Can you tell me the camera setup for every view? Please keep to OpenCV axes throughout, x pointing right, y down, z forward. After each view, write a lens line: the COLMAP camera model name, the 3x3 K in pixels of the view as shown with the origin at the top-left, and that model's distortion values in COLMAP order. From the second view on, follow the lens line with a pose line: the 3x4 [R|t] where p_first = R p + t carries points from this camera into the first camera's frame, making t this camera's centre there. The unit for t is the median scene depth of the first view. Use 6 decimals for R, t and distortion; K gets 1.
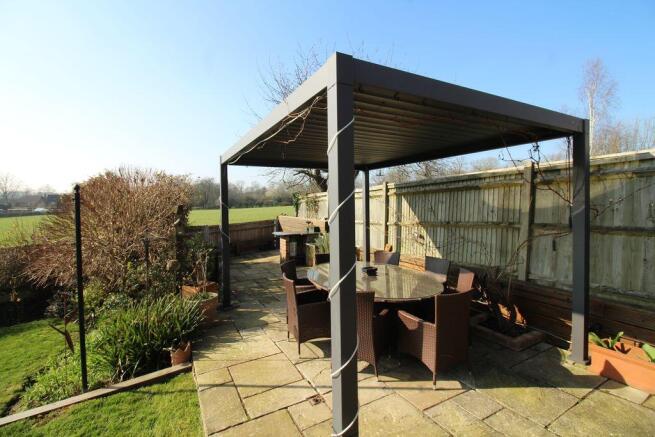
lens RADIAL K [[304.6, 0, 330.8], [0, 304.6, 210.4], [0, 0, 1]] dist [-0.013615, -0.000775]
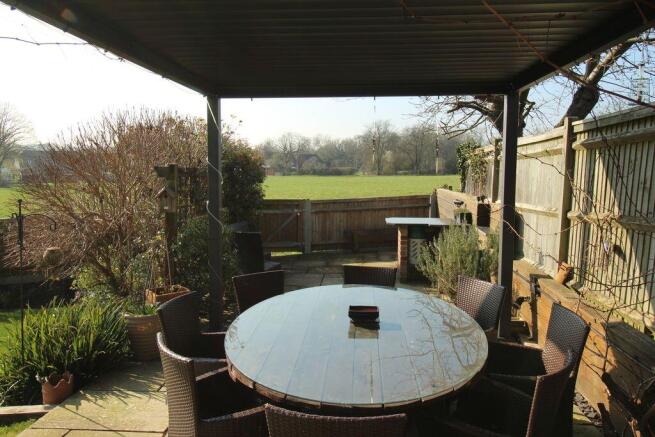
lens RADIAL K [[513.3, 0, 327.5], [0, 513.3, 218.5], [0, 0, 1]] dist [0.006268, 0.001435]
pose [[0.837126, 0.069187, -0.542617, 0.300654], [-0.026385, 0.995921, 0.086281, -0.006353], [0.546373, -0.057911, 0.835537, 0.207880]]
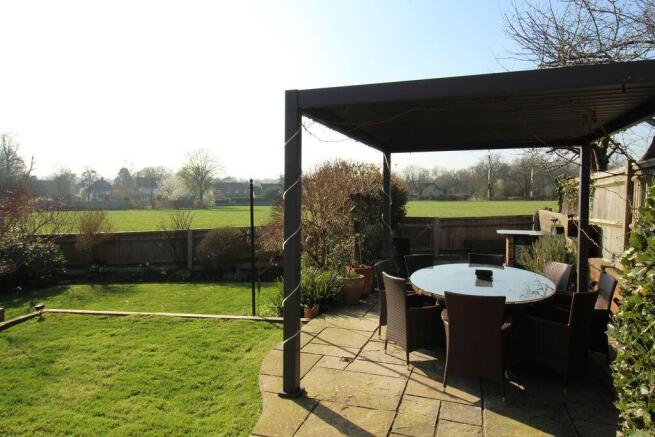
lens RADIAL K [[425.6, 0, 327.5], [0, 425.6, 218.5], [0, 0, 1]] dist [-0.004355, -0.002494]
pose [[0.663954, 0.054575, -0.745779, 0.433608], [-0.024533, 0.998386, 0.051220, -0.002899], [0.747371, -0.015712, 0.664222, -0.057968]]
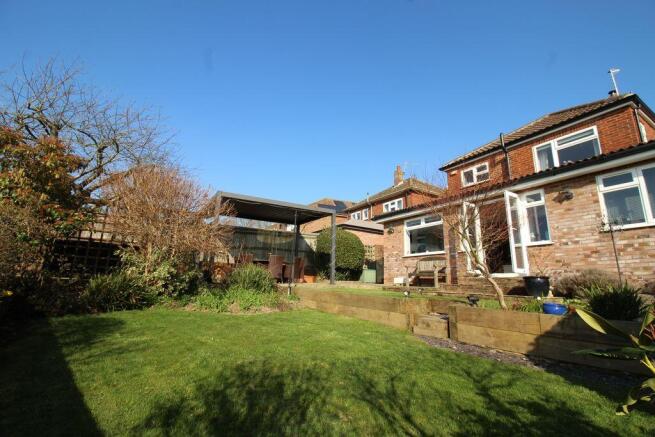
lens RADIAL K [[304.6, 0, 330.8], [0, 304.6, 210.4], [0, 0, 1]] dist [-0.013615, -0.000775]
pose [[-0.047230, 0.236523, 0.970477, -1.350499], [0.017850, 0.971606, -0.235929, 0.227417], [-0.998725, 0.006180, -0.050111, 0.322421]]
